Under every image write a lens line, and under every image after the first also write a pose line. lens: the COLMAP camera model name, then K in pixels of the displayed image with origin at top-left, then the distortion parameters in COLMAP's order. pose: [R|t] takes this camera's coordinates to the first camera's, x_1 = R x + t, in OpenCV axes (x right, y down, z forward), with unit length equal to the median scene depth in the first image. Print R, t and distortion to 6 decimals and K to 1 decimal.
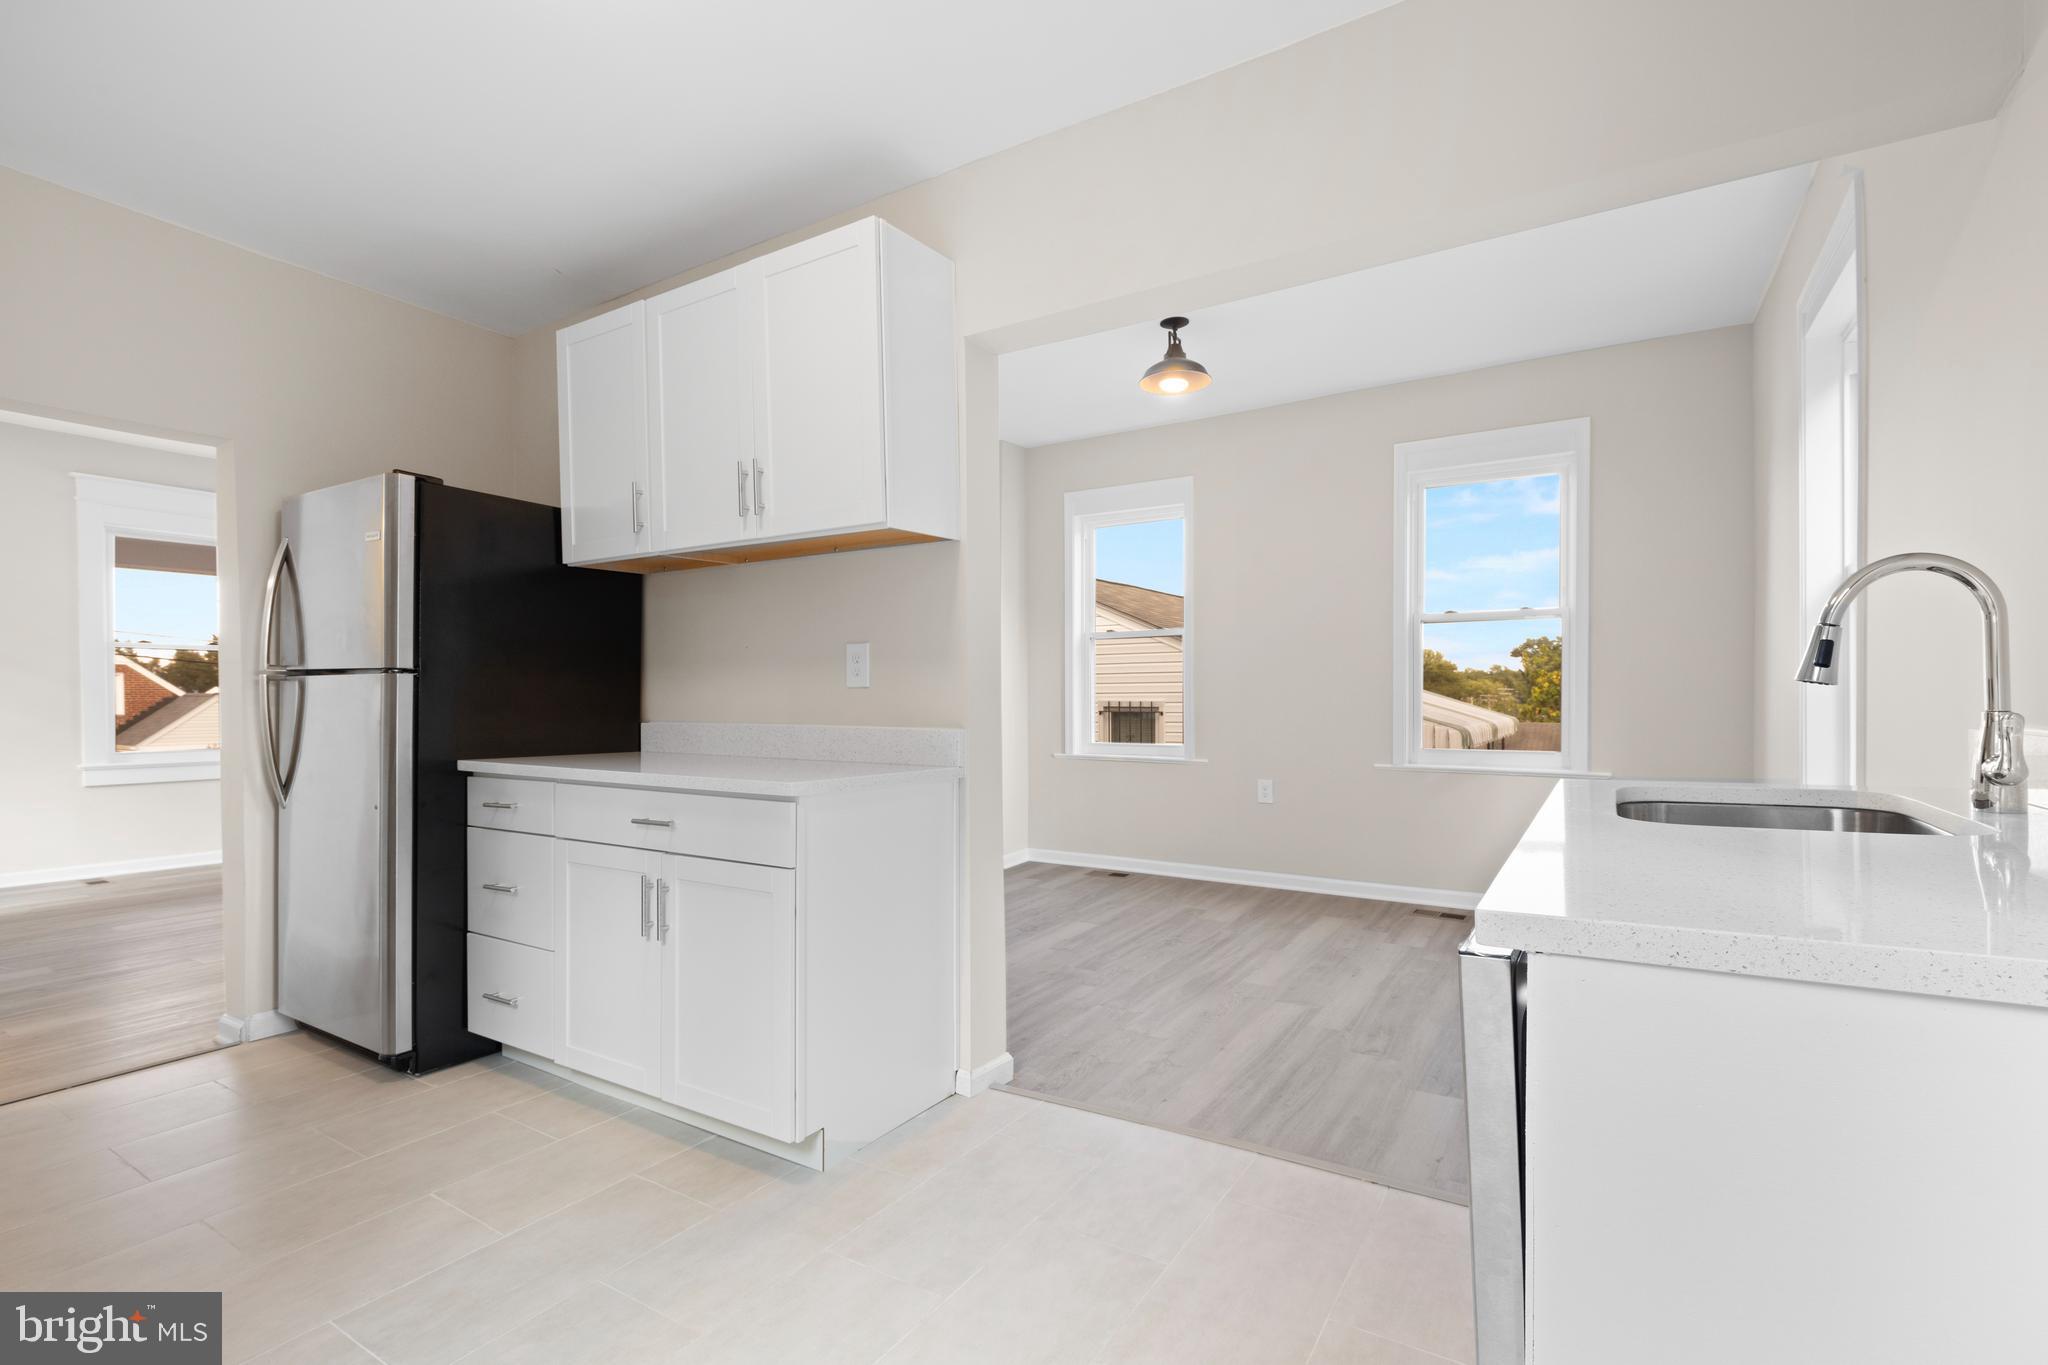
lens RADIAL K [[913.5, 0, 1058.5], [0, 913.5, 683.8], [0, 0, 1]] dist [-0.001756, -0.000236]
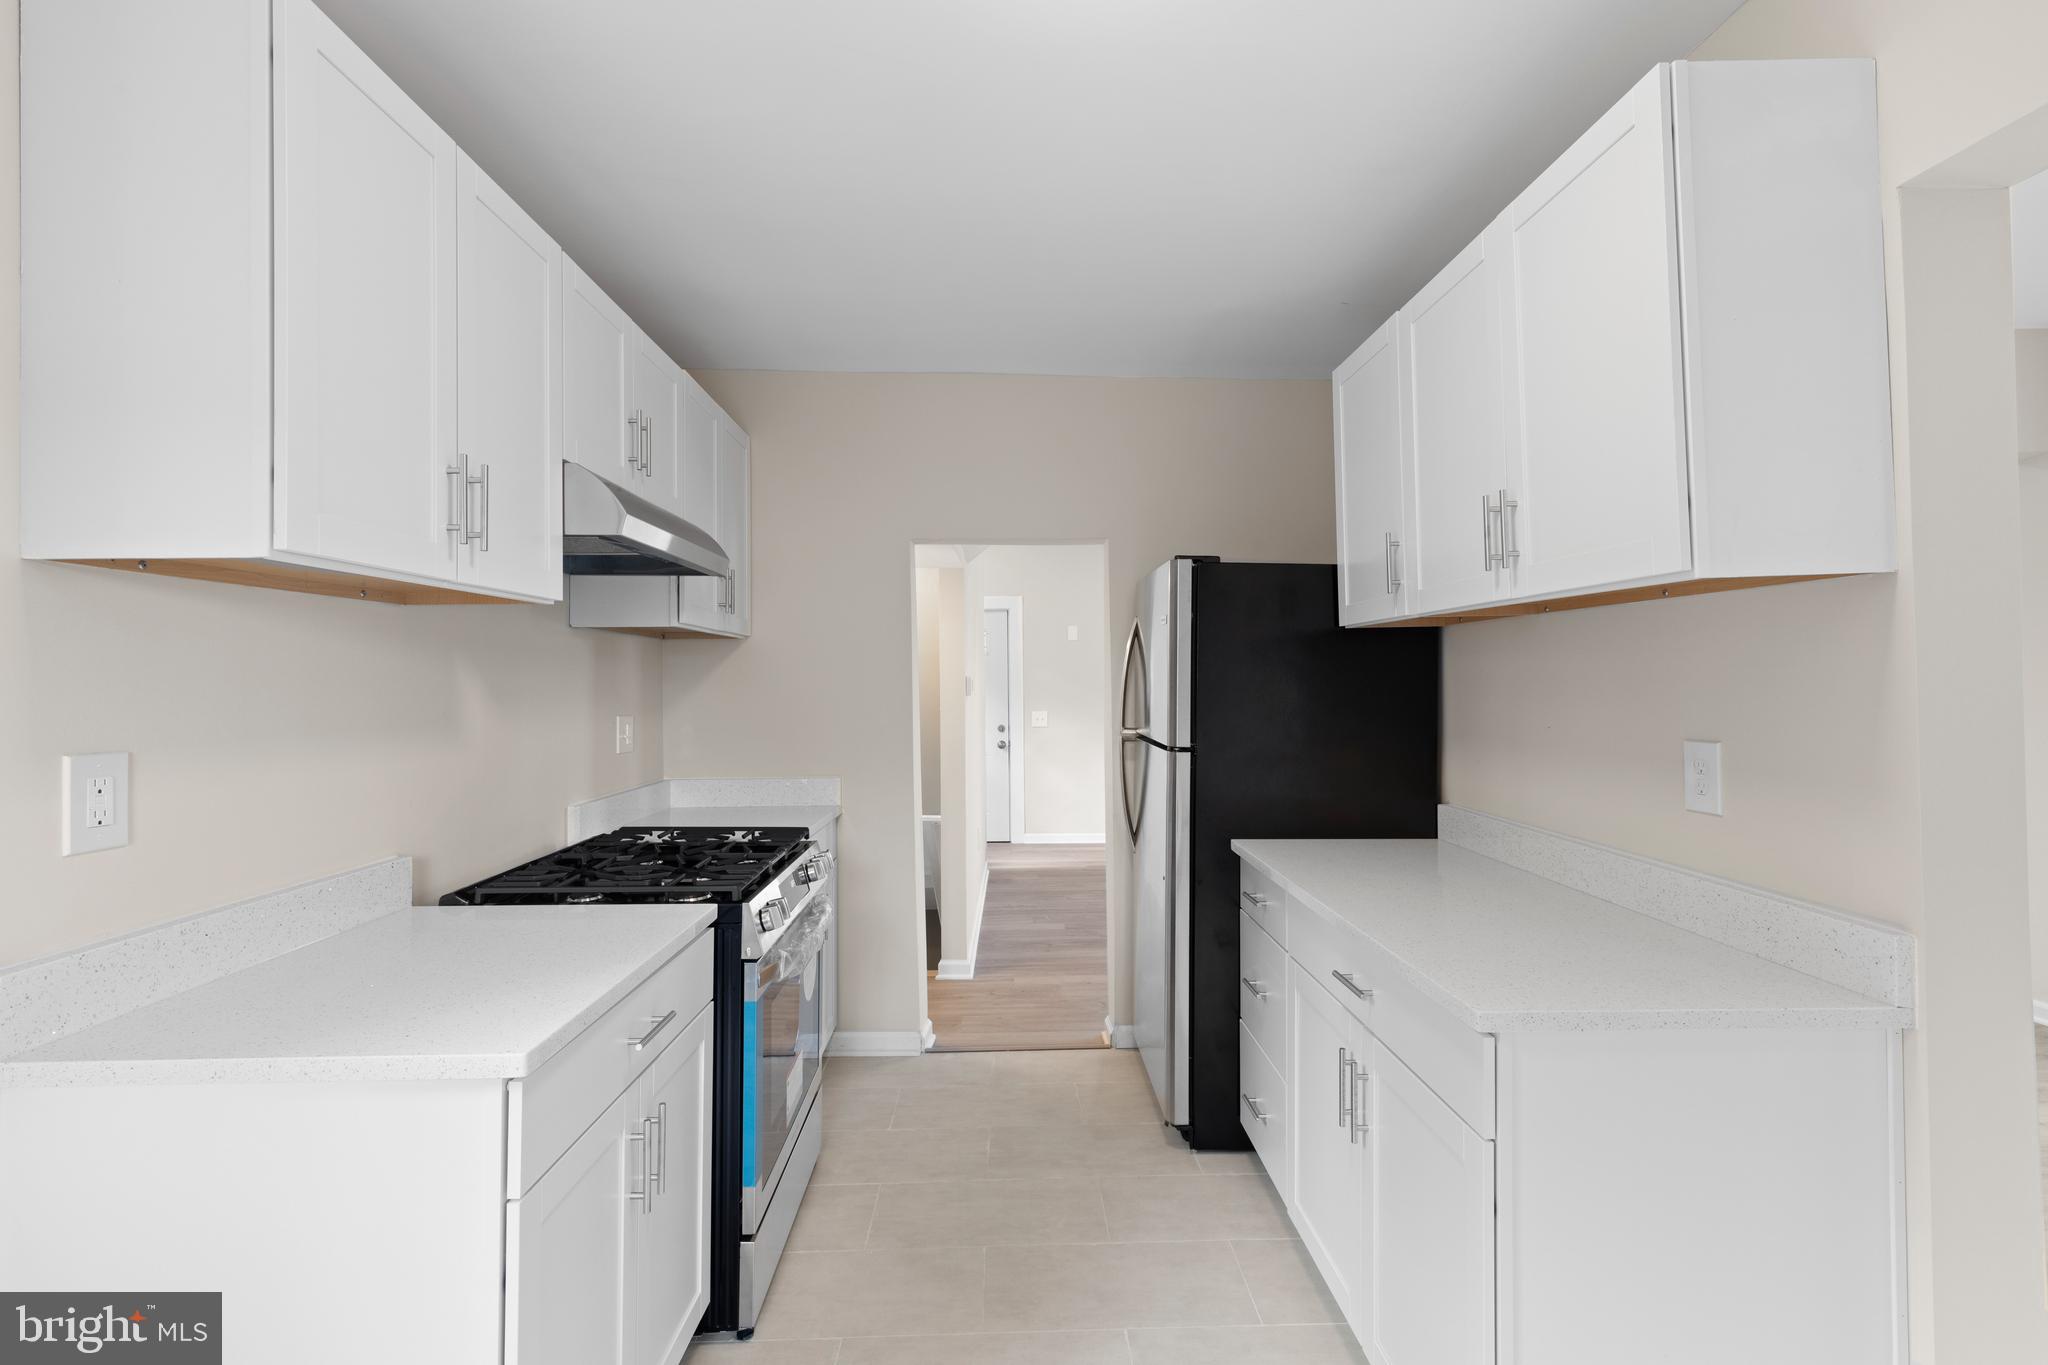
lens RADIAL K [[924.3, 0, 1029.6], [0, 924.3, 660.4], [0, 0, 1]] dist [-0.000194, -0.000248]
pose [[0.545542, -0.016474, -0.837922, 0.057546], [0.005899, 0.999858, -0.015817, -0.087667], [0.838063, 0.003686, 0.545562, 0.249975]]
